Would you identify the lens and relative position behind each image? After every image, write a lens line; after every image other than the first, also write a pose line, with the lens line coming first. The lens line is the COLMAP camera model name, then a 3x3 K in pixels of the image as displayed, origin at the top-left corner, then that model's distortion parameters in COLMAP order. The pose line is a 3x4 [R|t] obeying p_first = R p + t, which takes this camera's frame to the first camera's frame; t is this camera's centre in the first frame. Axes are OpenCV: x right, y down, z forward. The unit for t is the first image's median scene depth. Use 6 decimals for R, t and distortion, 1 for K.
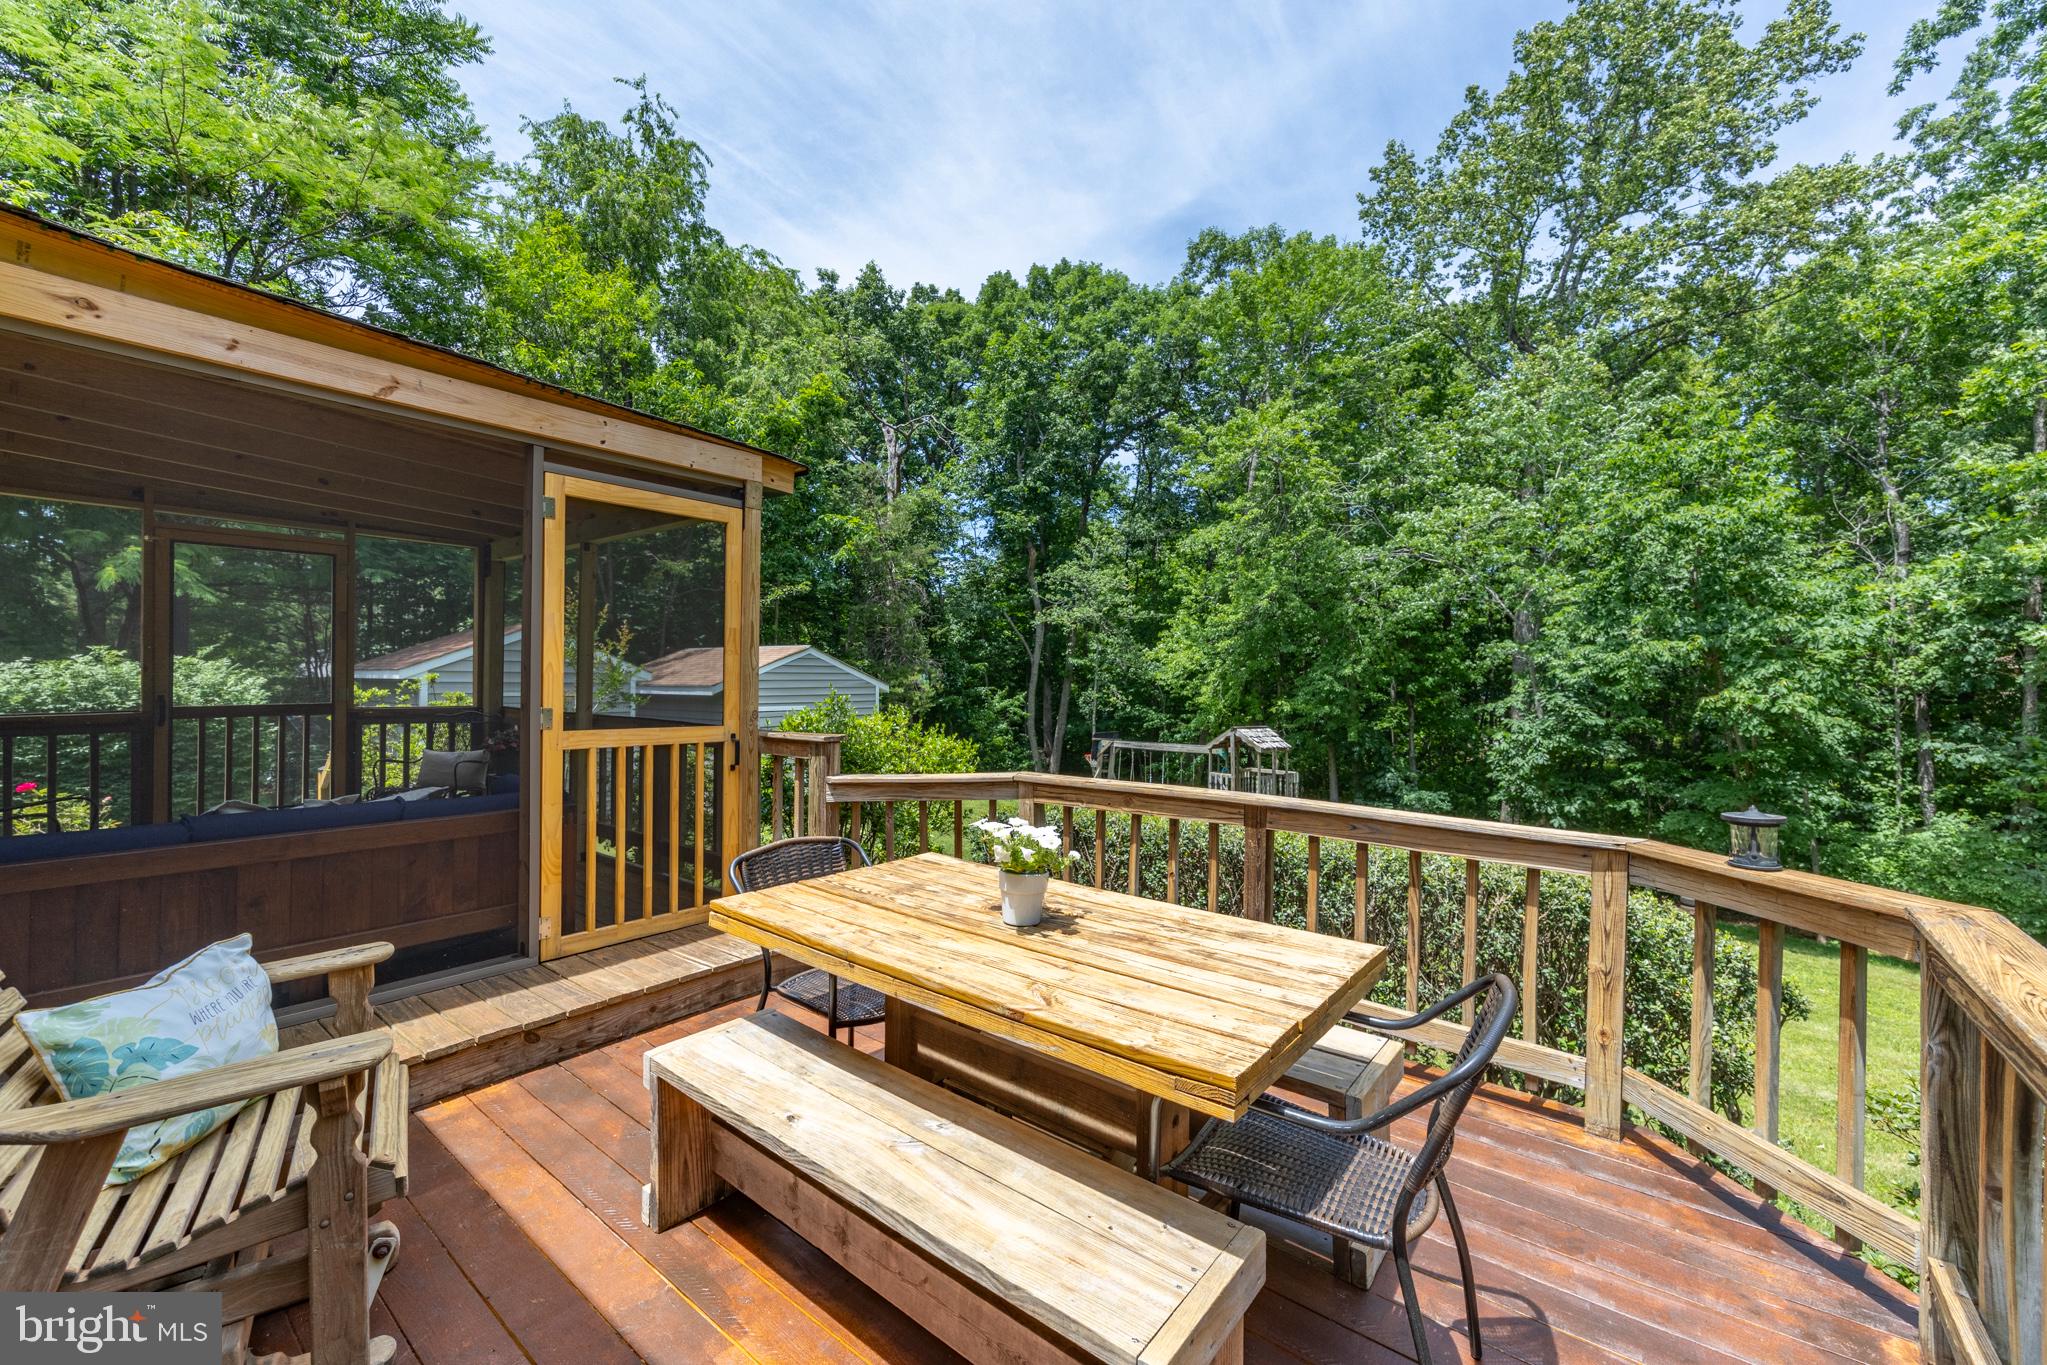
lens RADIAL K [[820.9, 0, 1026.9], [0, 820.9, 670.5], [0, 0, 1]] dist [-0.003427, 0.001828]
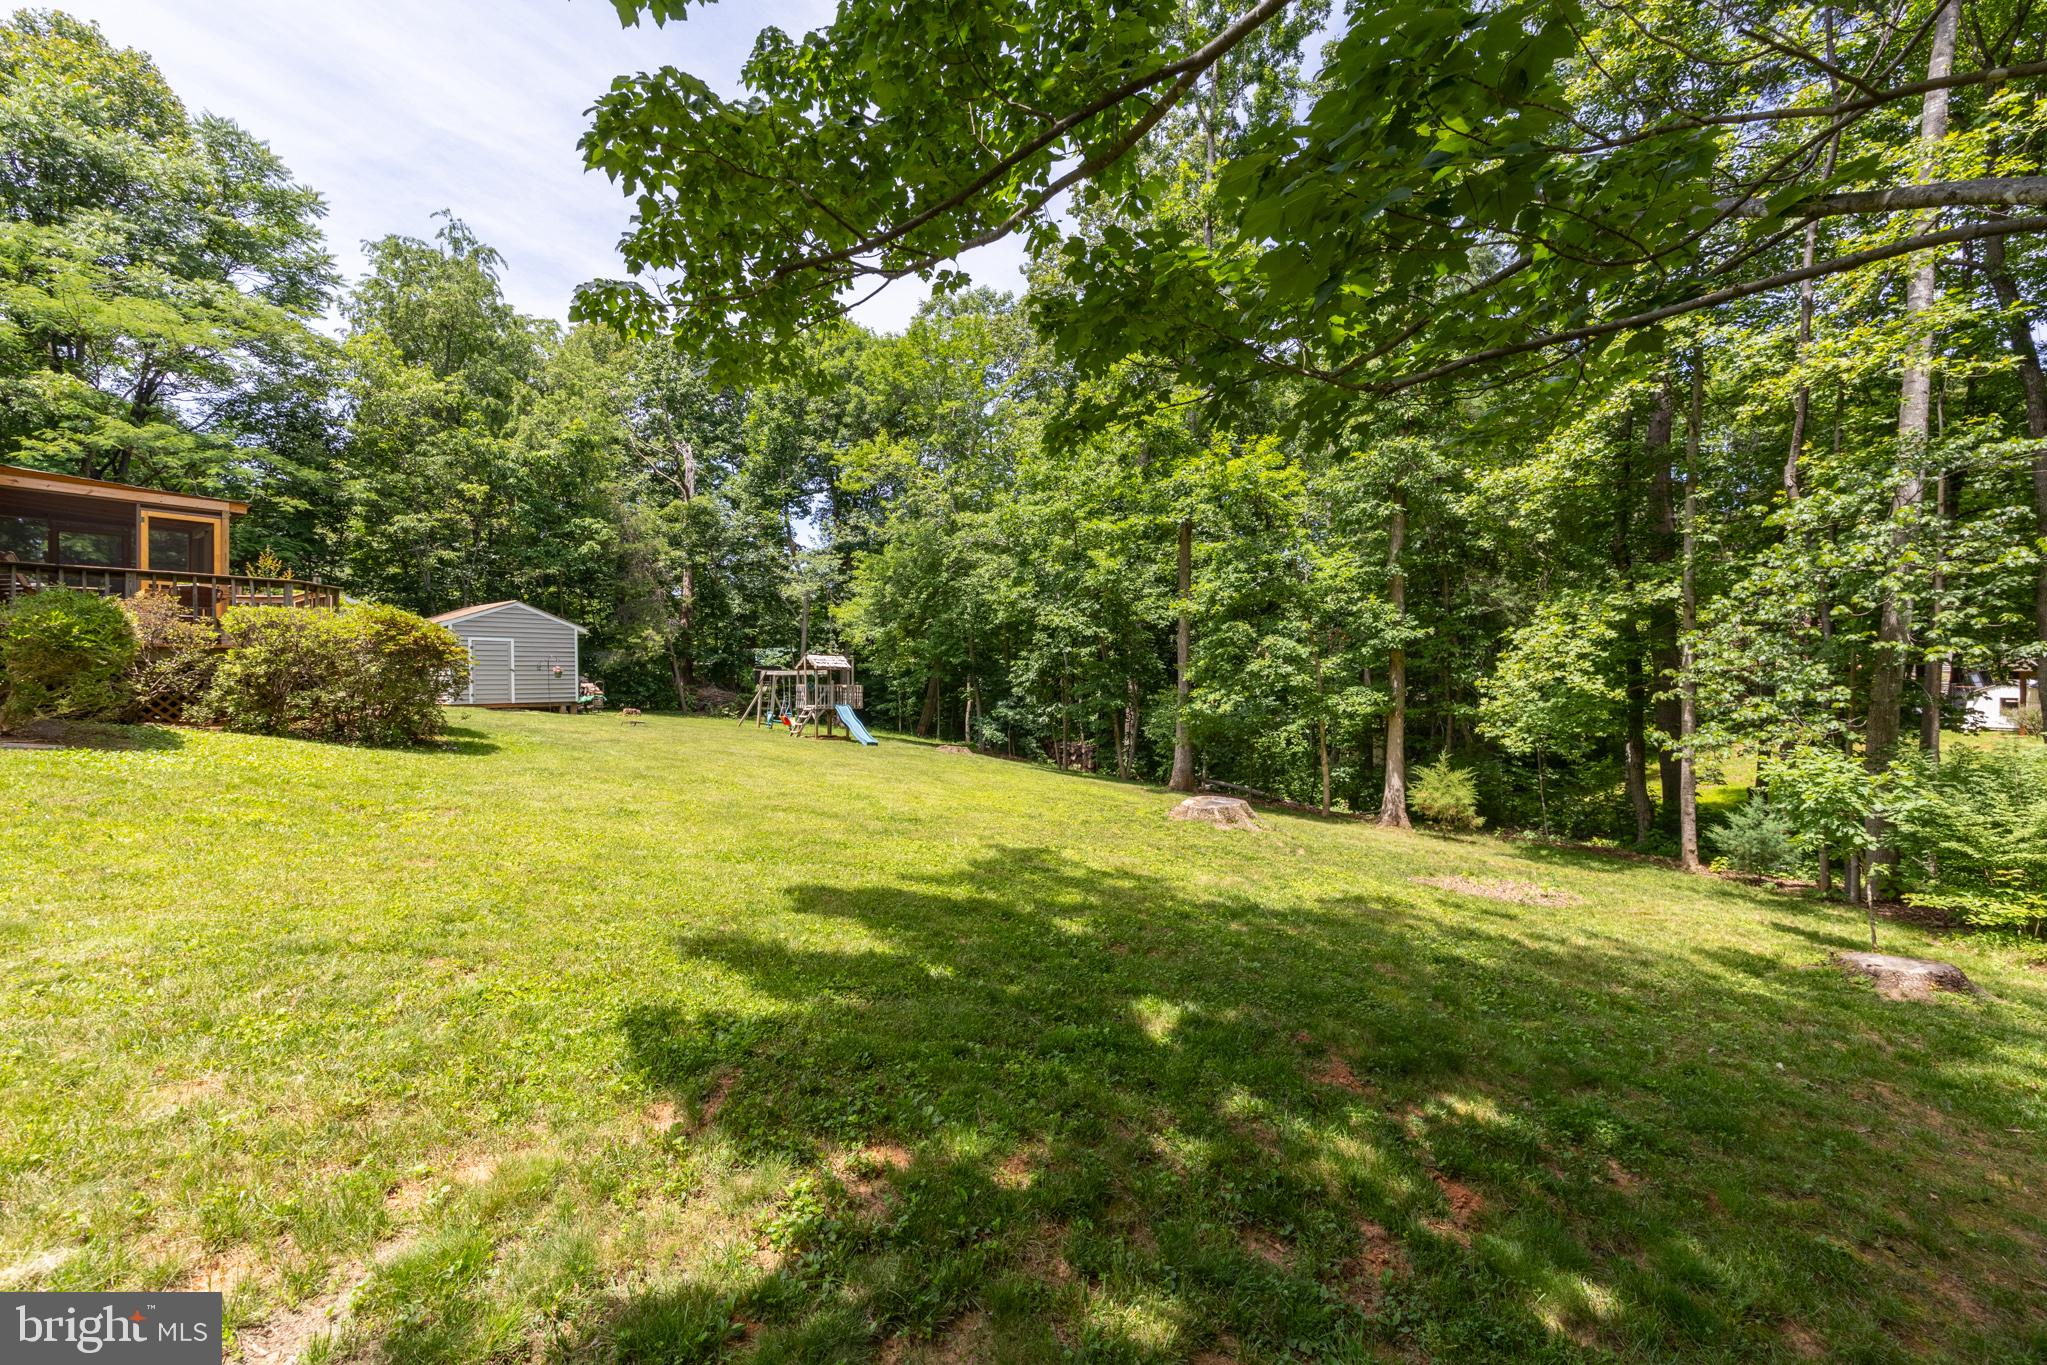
lens RADIAL K [[820.9, 0, 1031.0], [0, 820.9, 683.9], [0, 0, 1]] dist [-0.003427, 0.001828]
pose [[0.999959, -0.008363, -0.003367, 0.553553], [0.008421, 0.999806, 0.017789, 0.083040], [0.003217, -0.017817, 0.999836, -0.438571]]
